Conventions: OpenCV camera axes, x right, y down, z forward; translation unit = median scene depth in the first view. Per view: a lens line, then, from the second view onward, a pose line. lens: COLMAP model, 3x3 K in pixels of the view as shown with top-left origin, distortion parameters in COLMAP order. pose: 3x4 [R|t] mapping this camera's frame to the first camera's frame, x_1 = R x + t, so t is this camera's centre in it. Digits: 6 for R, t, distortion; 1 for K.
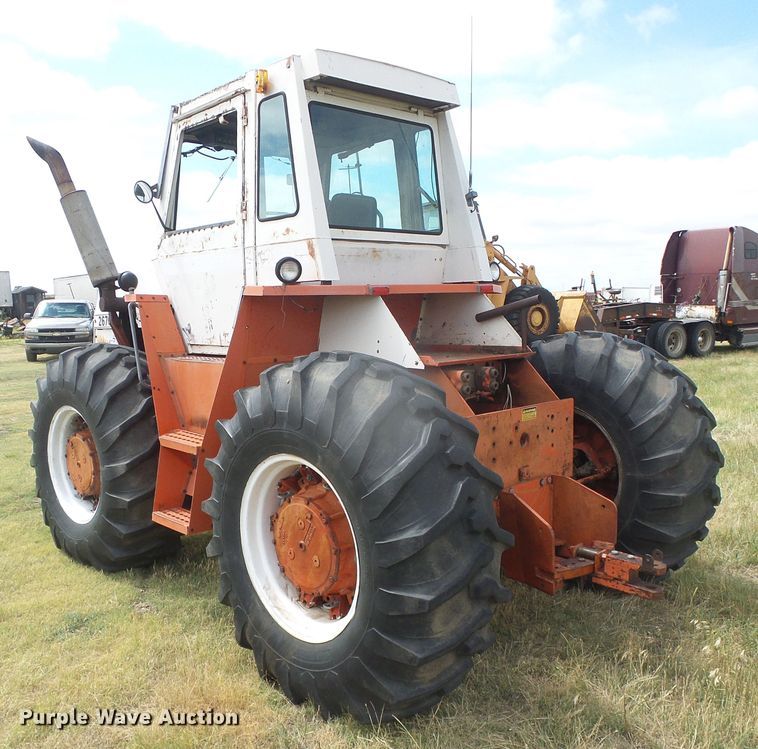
lens RADIAL K [[775.5, 0, 376.4], [0, 775.5, 376.6], [0, 0, 1]] dist [-0.026489, 0.000000]
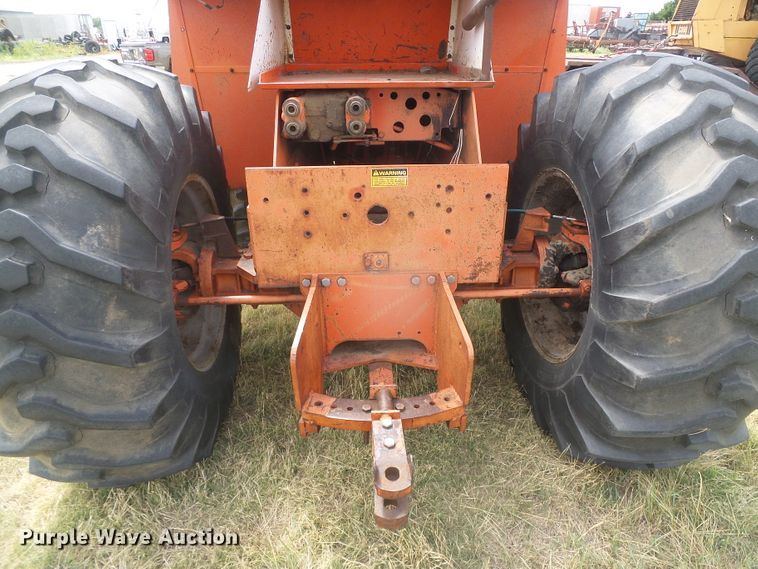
lens RADIAL K [[532.0, 0, 380.7], [0, 532.0, 286.0], [0, 0, 1]] dist [-0.027580, 0.003582]
pose [[0.758869, 0.294261, -0.580973, 0.449788], [-0.075397, 0.925796, 0.370429, -0.030995], [0.646865, -0.237303, 0.724744, 0.608761]]
